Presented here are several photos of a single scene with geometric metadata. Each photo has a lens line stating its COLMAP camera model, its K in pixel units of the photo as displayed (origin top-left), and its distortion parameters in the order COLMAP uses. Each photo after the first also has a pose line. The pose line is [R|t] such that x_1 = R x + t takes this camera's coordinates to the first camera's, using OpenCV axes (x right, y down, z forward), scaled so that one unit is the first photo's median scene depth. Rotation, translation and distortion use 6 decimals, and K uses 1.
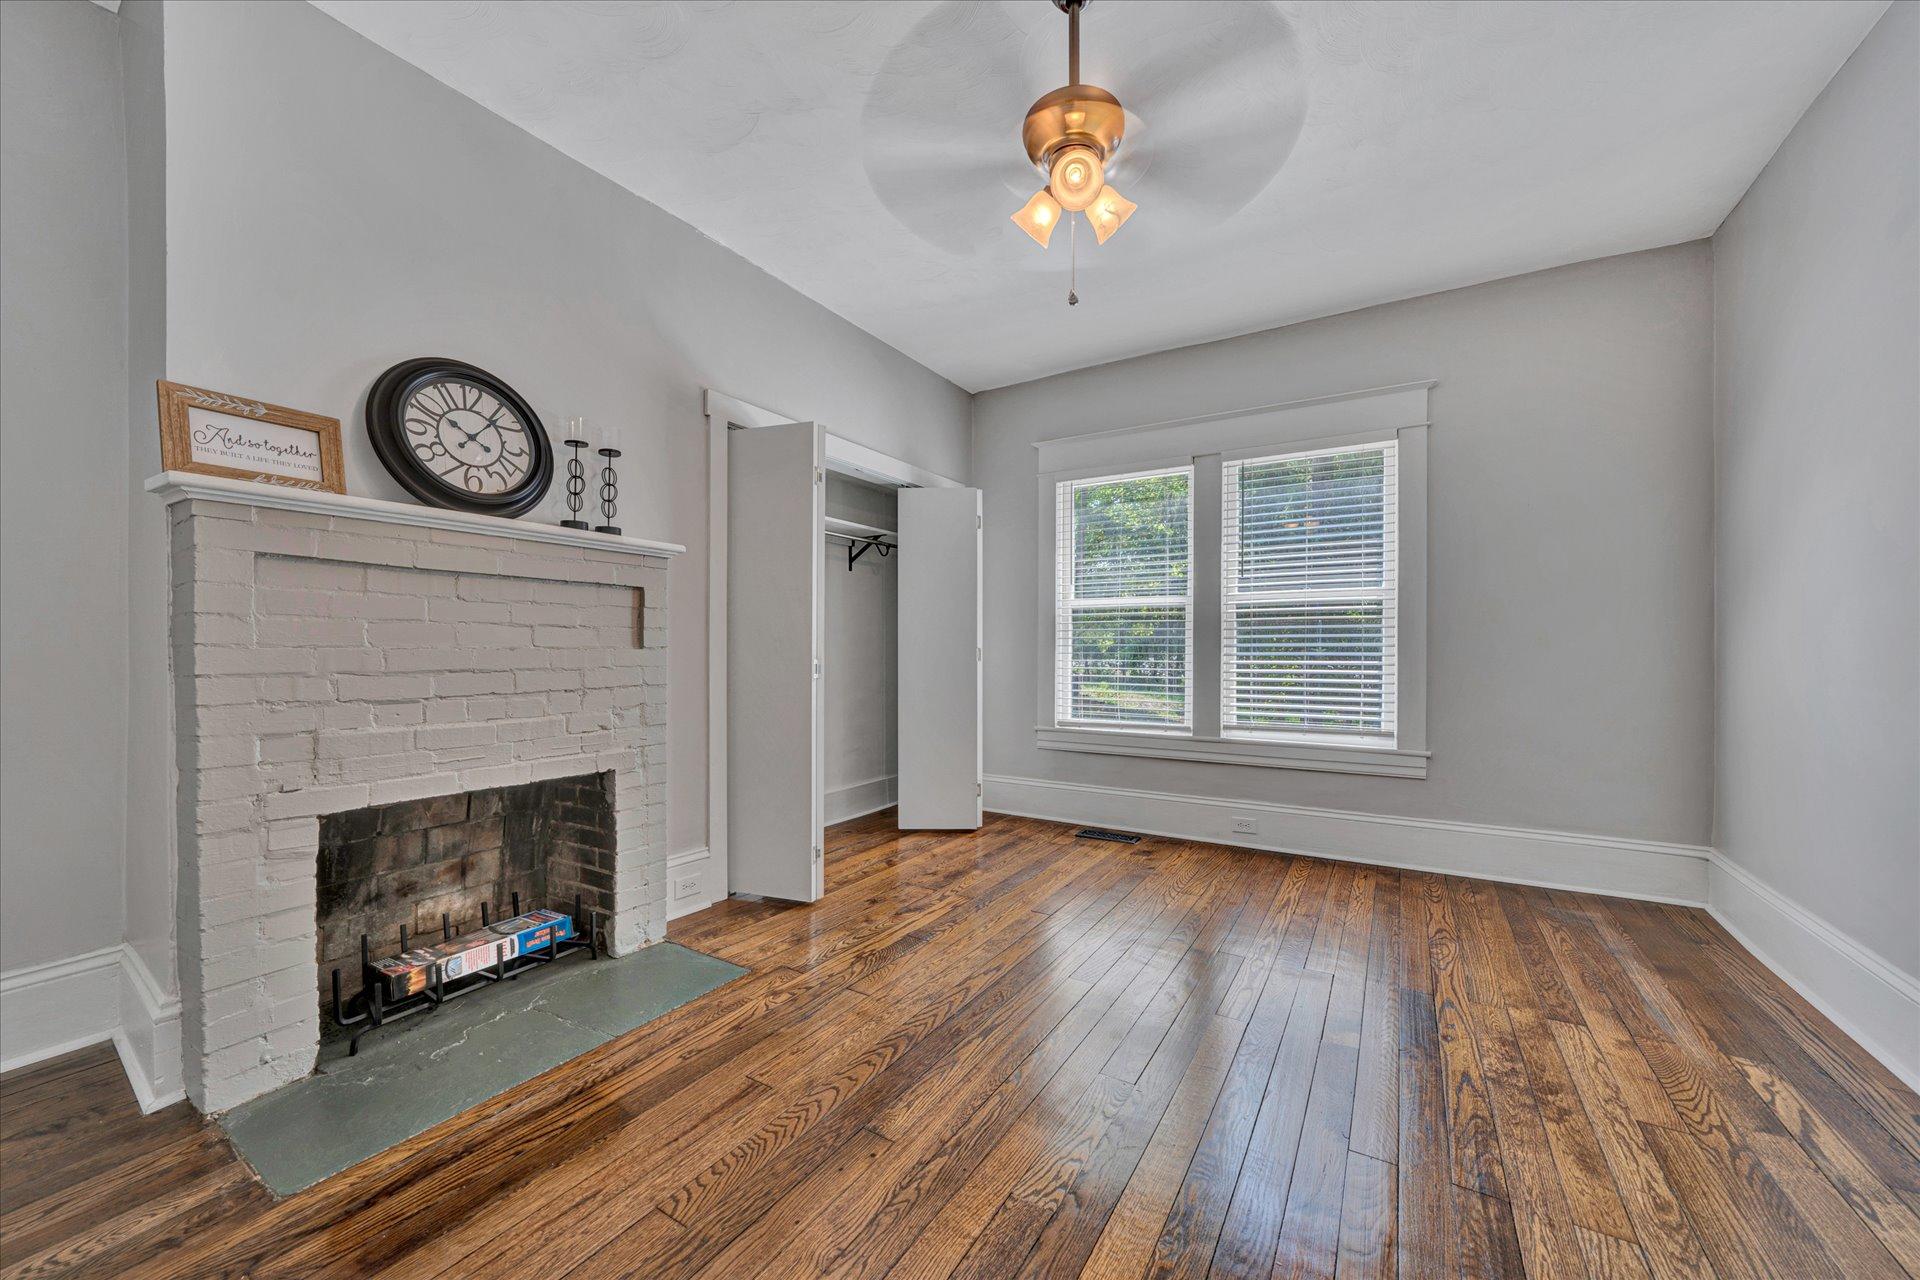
lens RADIAL K [[693.1, 0, 954.7], [0, 693.1, 659.9], [0, 0, 1]] dist [-0.016282, 0.007738]
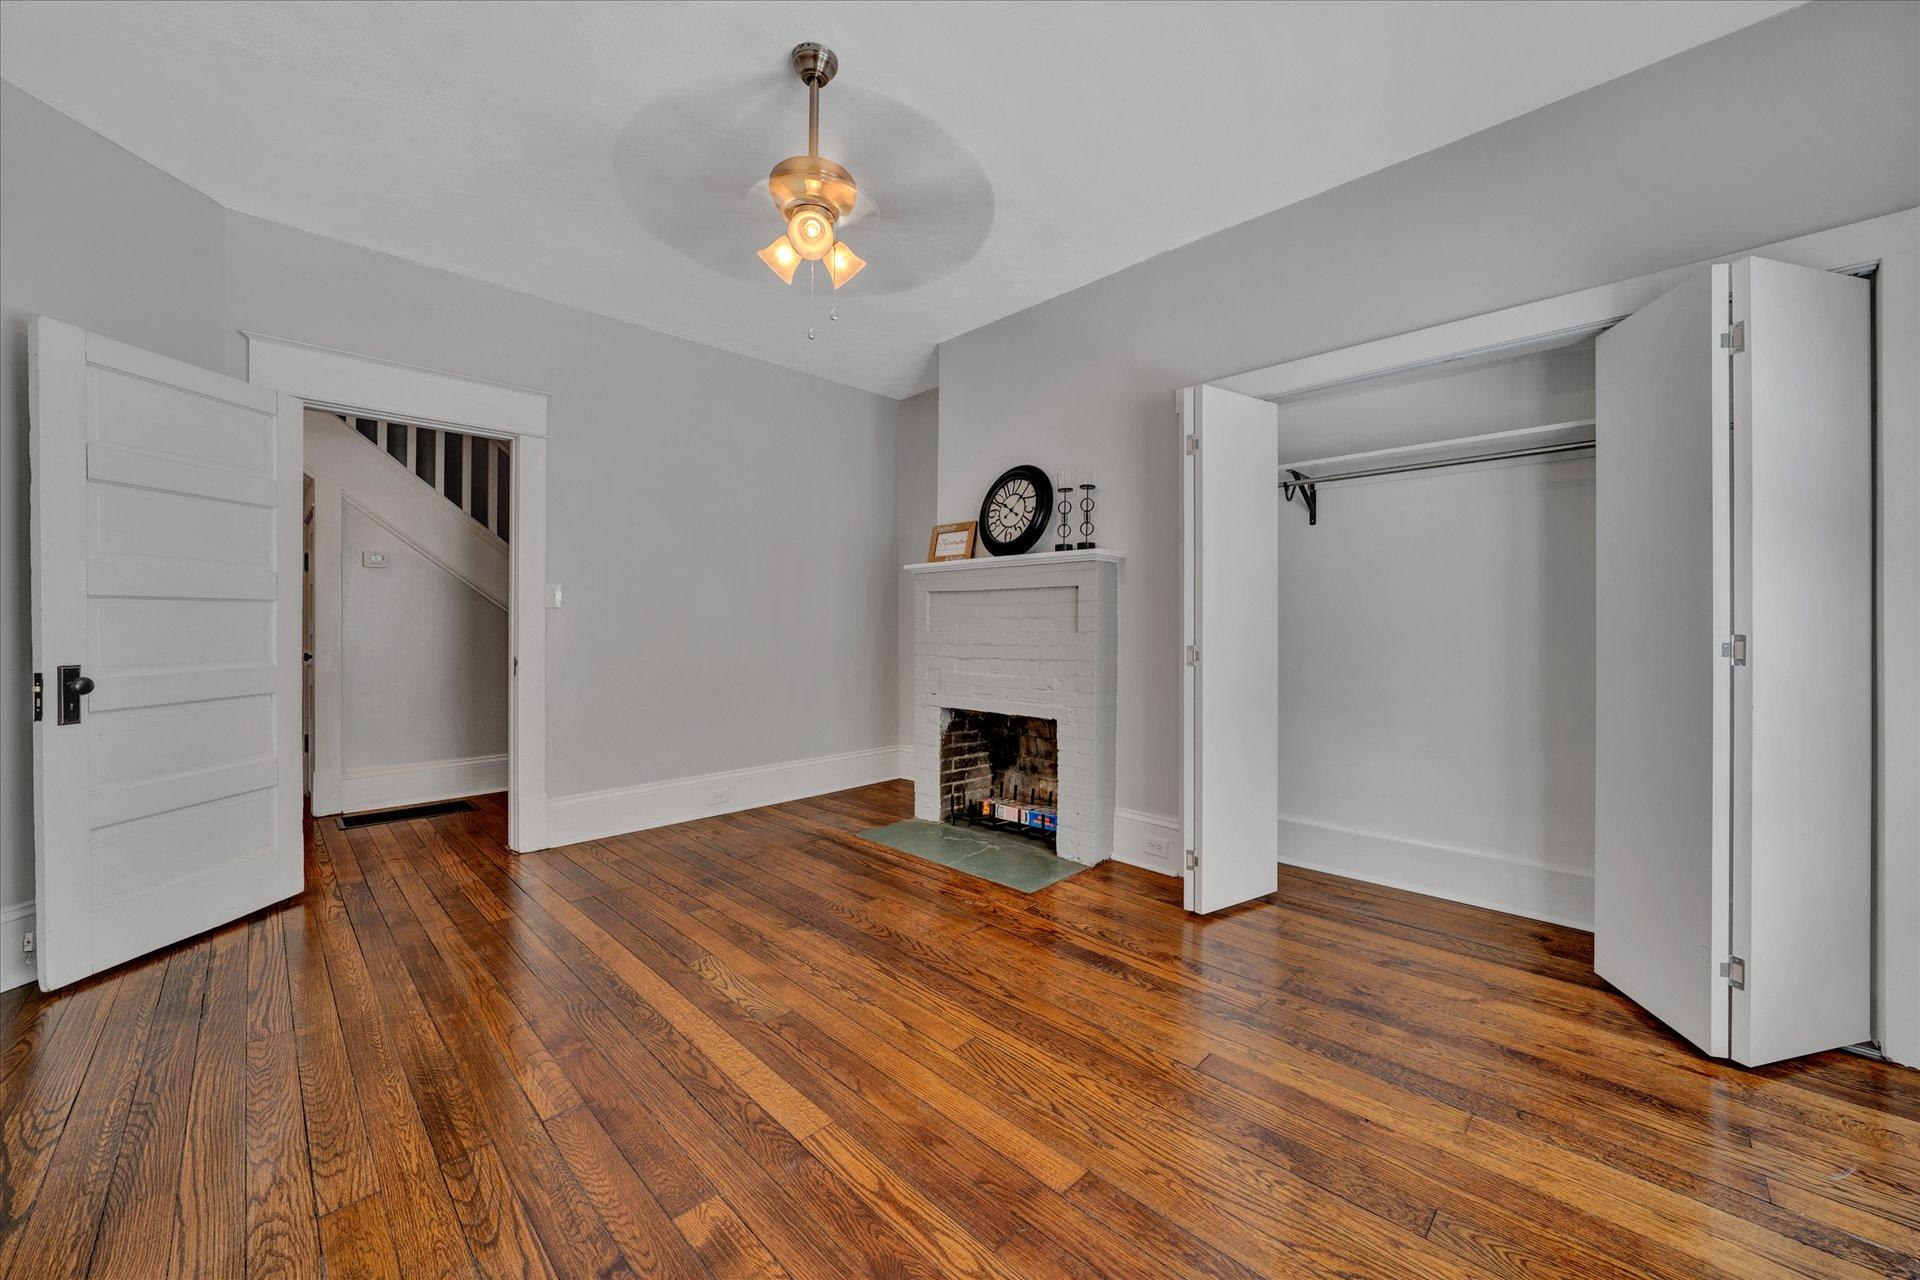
lens RADIAL K [[675.7, 0, 950.9], [0, 675.7, 635.7], [0, 0, 1]] dist [-0.028583, 0.007151]
pose [[-0.177346, 0.004808, -0.984137, 0.986136], [-0.022812, 0.999699, 0.008995, -0.019858], [0.983884, 0.024045, -0.177183, 1.148408]]
